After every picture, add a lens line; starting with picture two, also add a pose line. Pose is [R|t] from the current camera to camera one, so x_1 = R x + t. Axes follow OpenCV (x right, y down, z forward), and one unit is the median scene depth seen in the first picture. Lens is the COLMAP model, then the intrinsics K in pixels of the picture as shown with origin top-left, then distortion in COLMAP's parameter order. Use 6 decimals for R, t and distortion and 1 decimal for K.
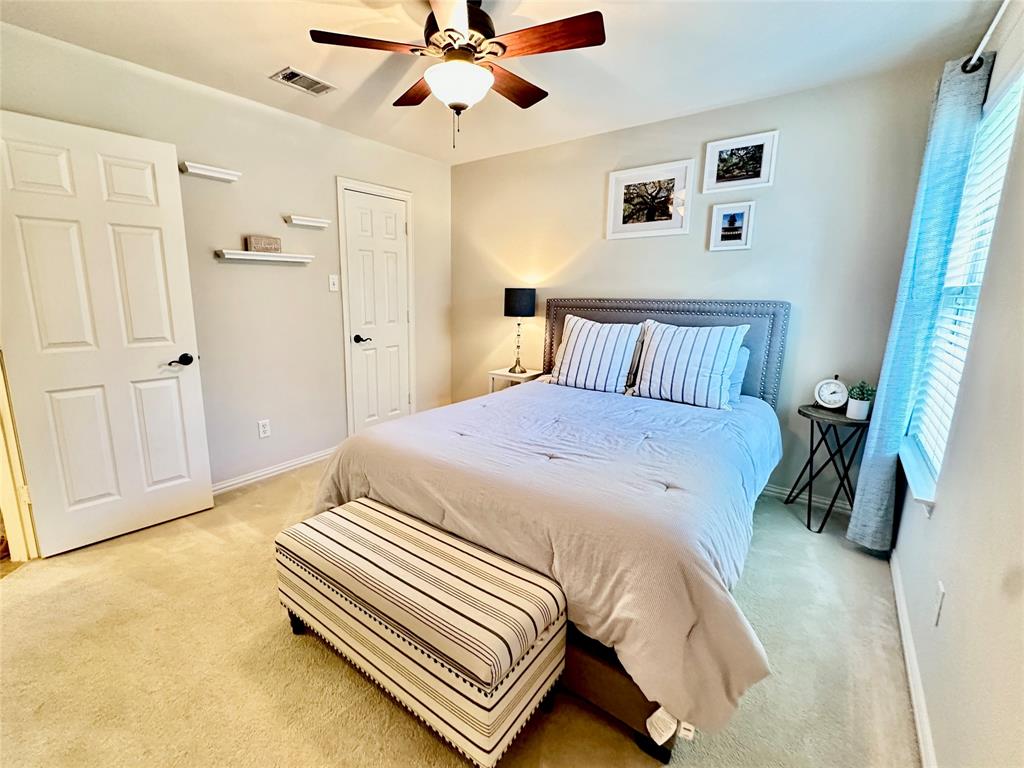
lens RADIAL K [[472.9, 0, 512.5], [0, 472.9, 380.2], [0, 0, 1]] dist [-0.002246, -0.000049]
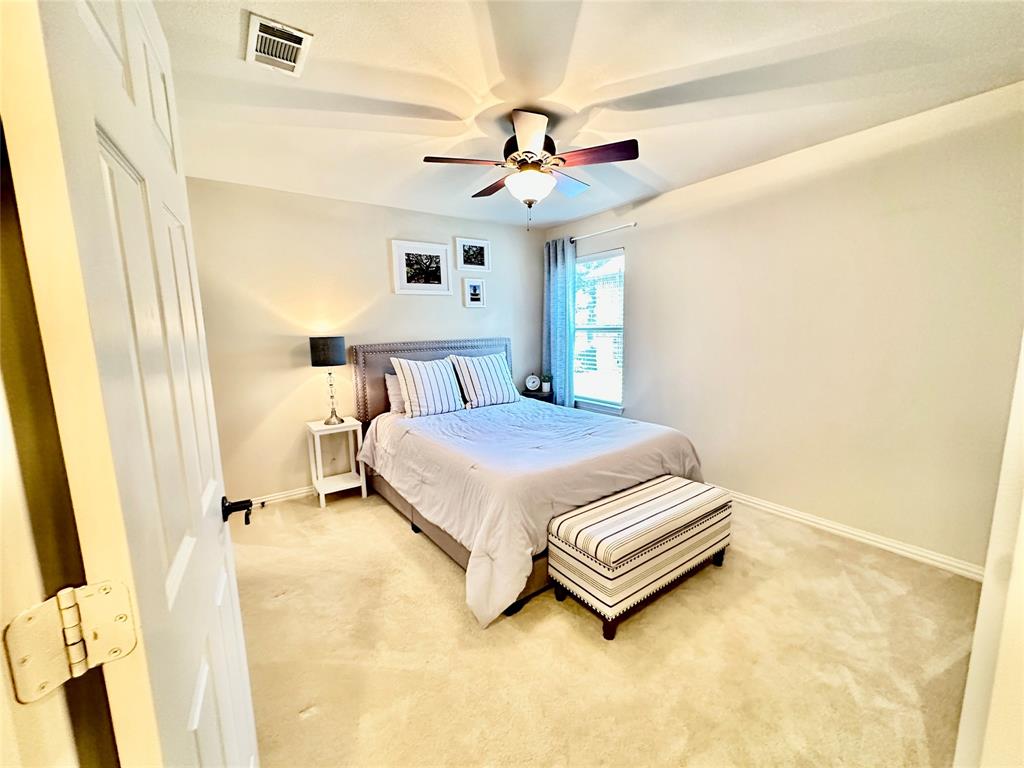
lens RADIAL K [[409.0, 0, 513.3], [0, 409.0, 383.8], [0, 0, 1]] dist [-0.001337, 0.000058]
pose [[0.271914, -0.151180, 0.950372, -0.839345], [0.200185, 0.974865, 0.097800, -0.129863], [-0.941270, 0.163657, 0.295343, 0.499840]]
